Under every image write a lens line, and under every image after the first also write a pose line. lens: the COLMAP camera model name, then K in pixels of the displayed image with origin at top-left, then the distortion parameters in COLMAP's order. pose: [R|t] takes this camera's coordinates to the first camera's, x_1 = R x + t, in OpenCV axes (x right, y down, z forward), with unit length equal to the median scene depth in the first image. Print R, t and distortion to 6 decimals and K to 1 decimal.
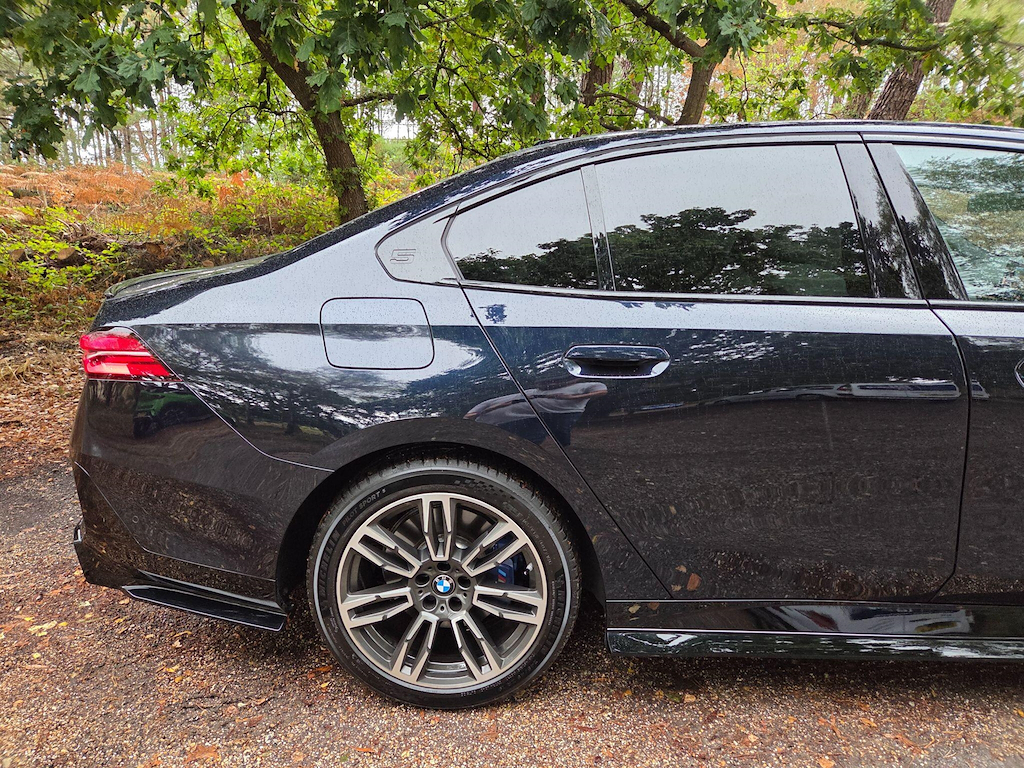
lens RADIAL K [[688.3, 0, 508.9], [0, 688.3, 383.5], [0, 0, 1]] dist [0.070543, -0.064078]
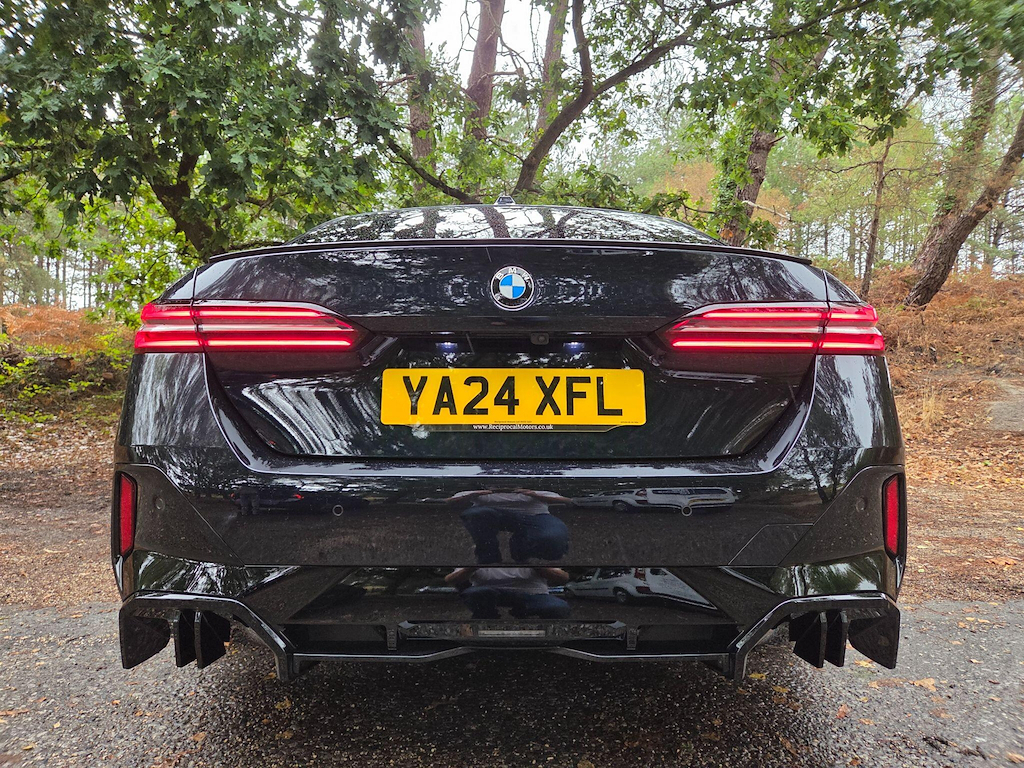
lens RADIAL K [[689.7, 0, 504.2], [0, 689.7, 371.4], [0, 0, 1]] dist [0.065073, -0.057833]
pose [[0.999782, 0.015961, 0.013450, 0.213106], [-0.012366, 0.972071, -0.234360, 0.086734], [-0.016816, 0.234143, 0.972057, -0.142260]]
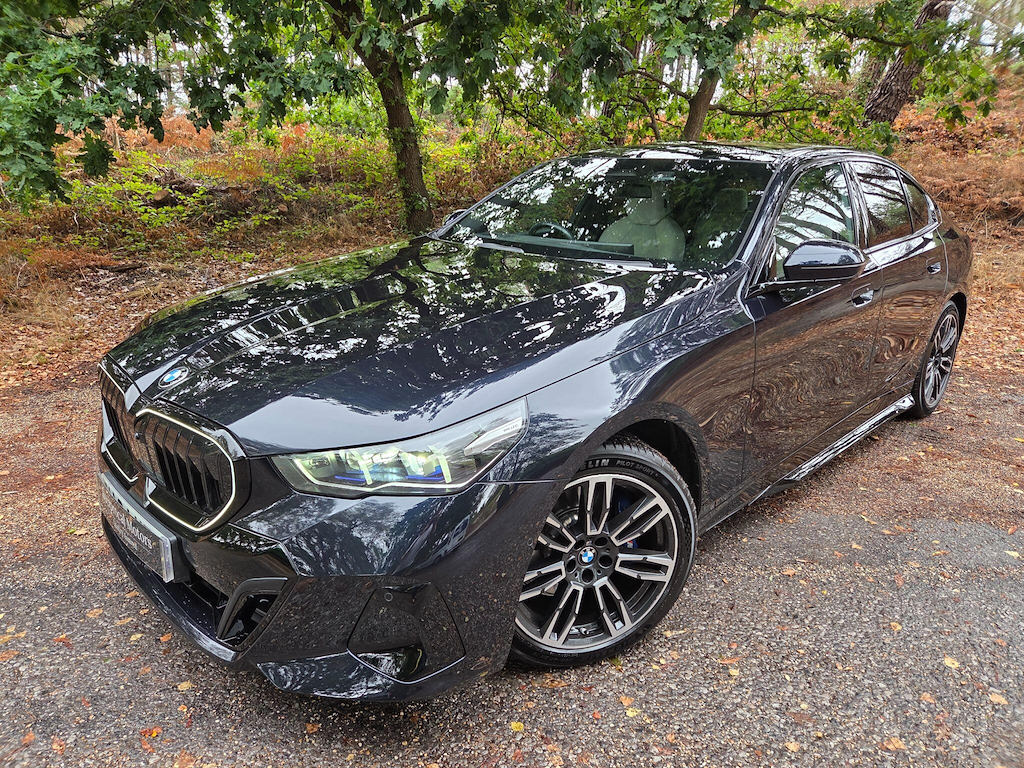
lens RADIAL K [[684.7, 0, 512.8], [0, 684.7, 377.0], [0, 0, 1]] dist [0.073530, -0.067042]
pose [[0.999094, 0.035093, -0.024059, -0.012983], [-0.033453, 0.997293, 0.065477, 0.020498], [0.026291, -0.064613, 0.997564, -0.156807]]
